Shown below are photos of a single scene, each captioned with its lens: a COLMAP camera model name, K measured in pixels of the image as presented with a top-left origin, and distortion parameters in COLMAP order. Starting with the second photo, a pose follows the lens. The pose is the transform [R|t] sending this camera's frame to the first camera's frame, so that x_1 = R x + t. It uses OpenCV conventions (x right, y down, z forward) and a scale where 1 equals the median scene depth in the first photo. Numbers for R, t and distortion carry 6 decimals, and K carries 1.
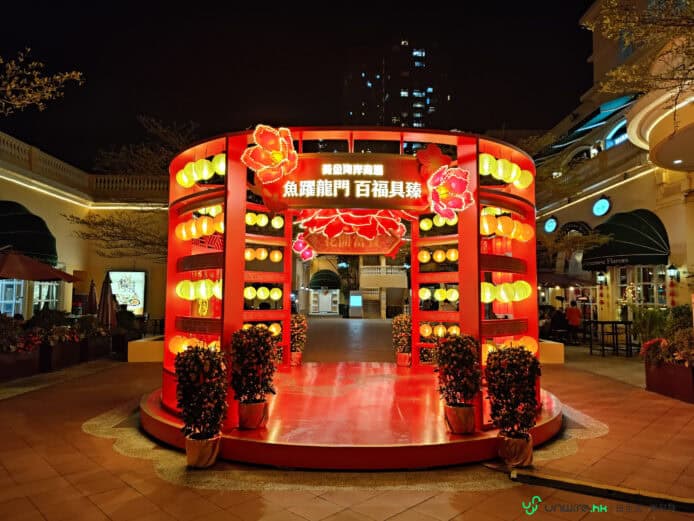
lens RADIAL K [[487.4, 0, 347.0], [0, 487.4, 269.7], [0, 0, 1]] dist [0.043738, -0.034683]
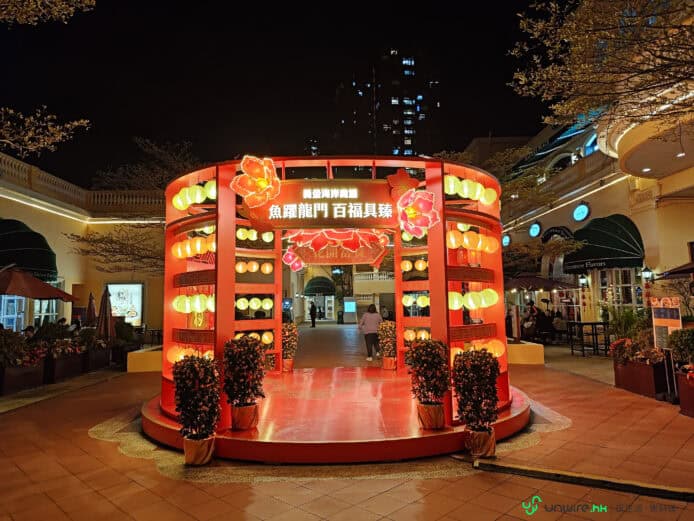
lens RADIAL K [[490.5, 0, 347.9], [0, 490.5, 263.9], [0, 0, 1]] dist [0.044794, -0.033386]
pose [[0.999745, -0.021433, 0.007101, 0.036789], [0.021579, 0.999541, -0.021252, -0.017389], [-0.006643, 0.021400, 0.999749, -0.108685]]
